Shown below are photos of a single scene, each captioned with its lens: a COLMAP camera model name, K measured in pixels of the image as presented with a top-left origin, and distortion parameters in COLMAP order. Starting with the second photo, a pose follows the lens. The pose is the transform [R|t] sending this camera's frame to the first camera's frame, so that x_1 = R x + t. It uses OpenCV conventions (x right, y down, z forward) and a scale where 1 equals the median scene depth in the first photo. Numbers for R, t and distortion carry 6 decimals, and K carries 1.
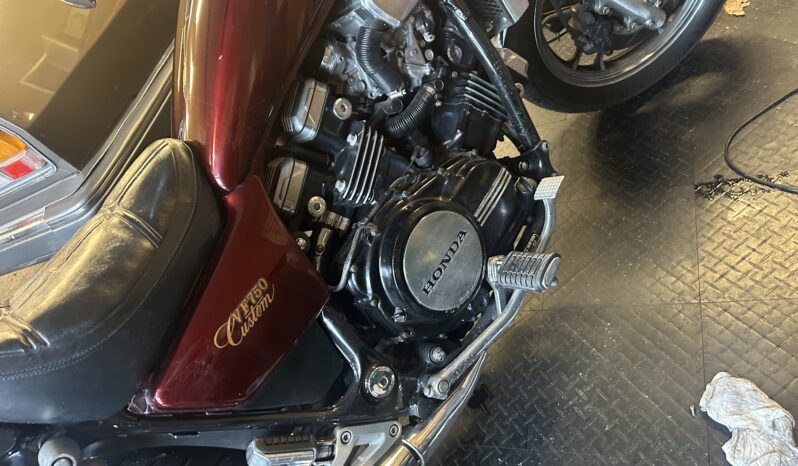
lens RADIAL K [[604.7, 0, 395.2], [0, 604.7, 237.0], [0, 0, 1]] dist [0.081028, -0.093137]
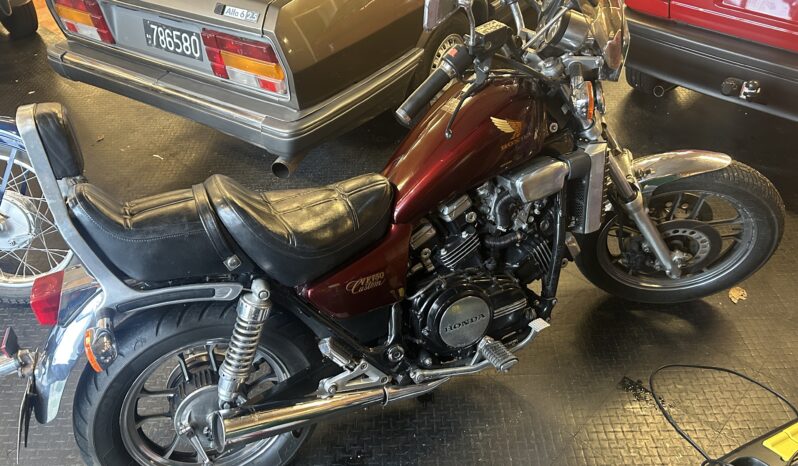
lens RADIAL K [[604.7, 0, 395.2], [0, 604.7, 237.0], [0, 0, 1]] dist [0.081028, -0.093137]
pose [[0.792693, 0.608725, -0.033045, -0.164041], [-0.607903, 0.793364, 0.032060, -0.086424], [0.045732, -0.005325, 0.998940, -0.735545]]
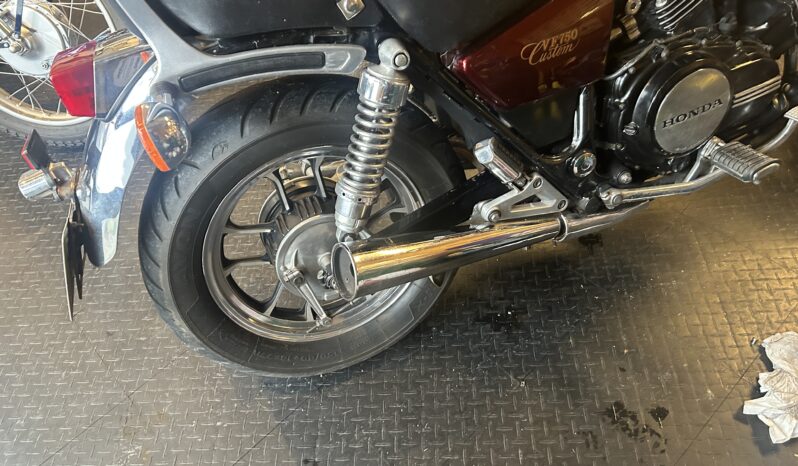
lens RADIAL K [[604.7, 0, 395.2], [0, 604.7, 237.0], [0, 0, 1]] dist [0.081028, -0.093137]
pose [[0.813265, 0.581804, 0.010195, -0.239410], [-0.567258, 0.788785, 0.236720, 0.257331], [0.129683, -0.198299, 0.971525, -0.241274]]
